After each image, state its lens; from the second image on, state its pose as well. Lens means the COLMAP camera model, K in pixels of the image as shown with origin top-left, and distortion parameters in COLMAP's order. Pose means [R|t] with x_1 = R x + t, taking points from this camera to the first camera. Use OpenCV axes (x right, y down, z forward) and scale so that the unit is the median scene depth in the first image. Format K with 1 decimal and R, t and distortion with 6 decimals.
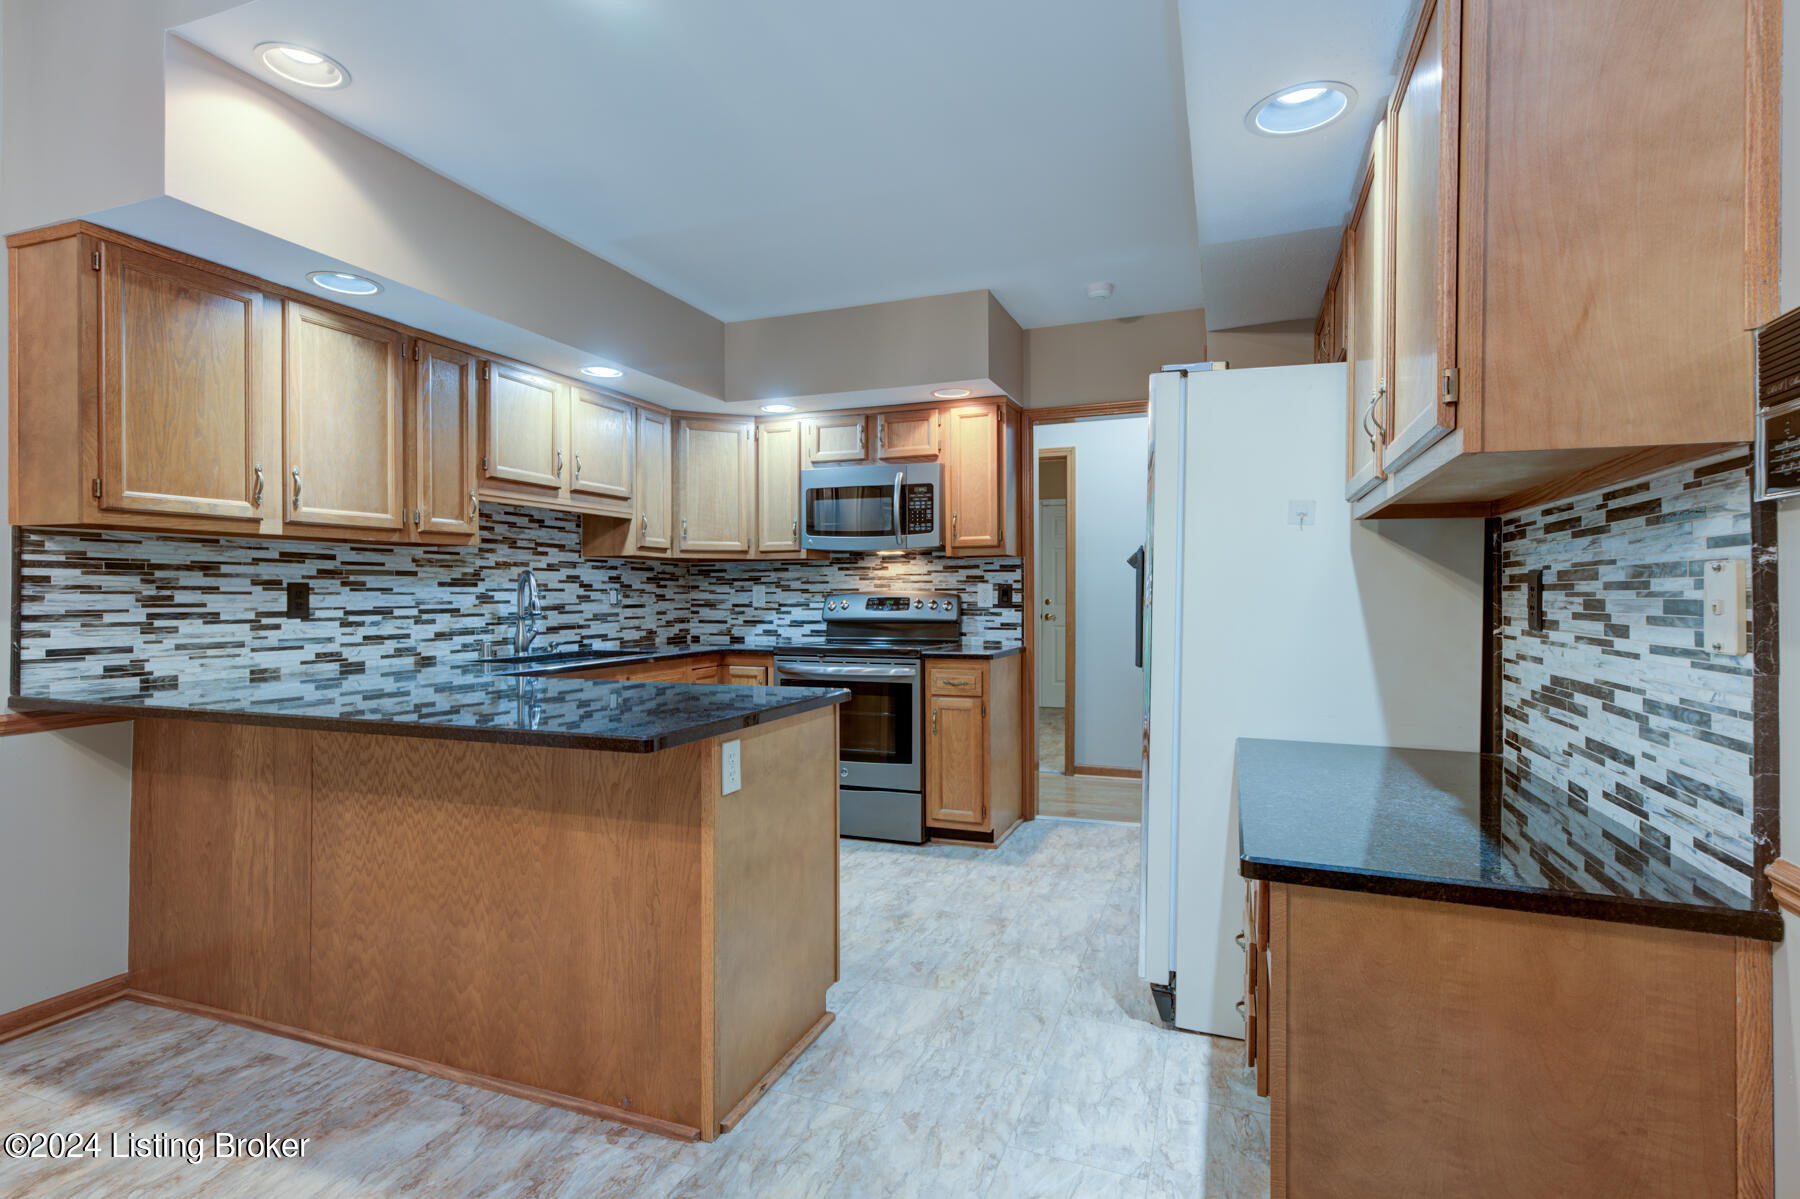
lens RADIAL K [[882.9, 0, 901.3], [0, 882.9, 597.2], [0, 0, 1]] dist [-0.000040, -0.000005]
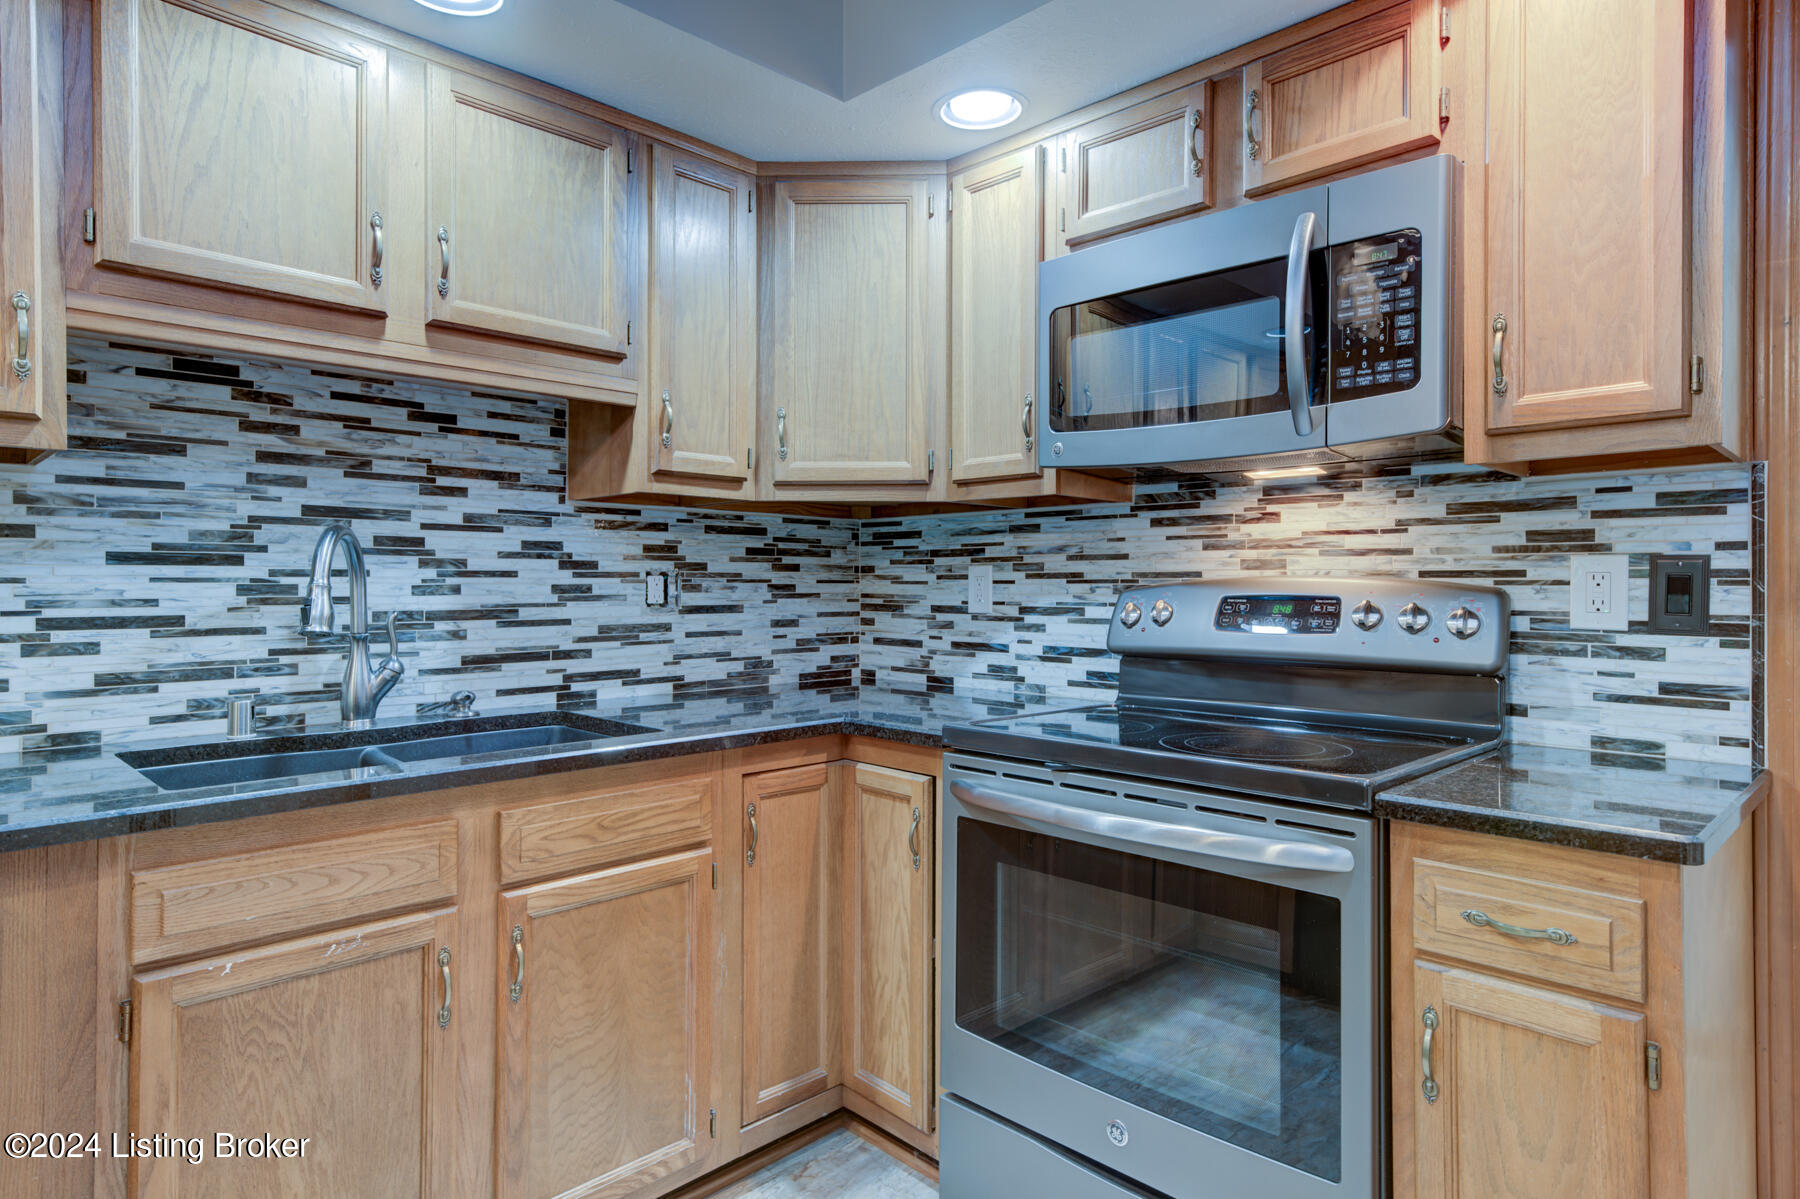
lens RADIAL K [[1094.0, 0, 912.3], [0, 1094.0, 582.5], [0, 0, 1]] dist [0.016914, 0.000413]
pose [[0.929335, 0.003778, -0.369219, 0.012531], [-0.005502, 0.999978, -0.003616, -0.002765], [0.369198, 0.005391, 0.929335, 0.544426]]
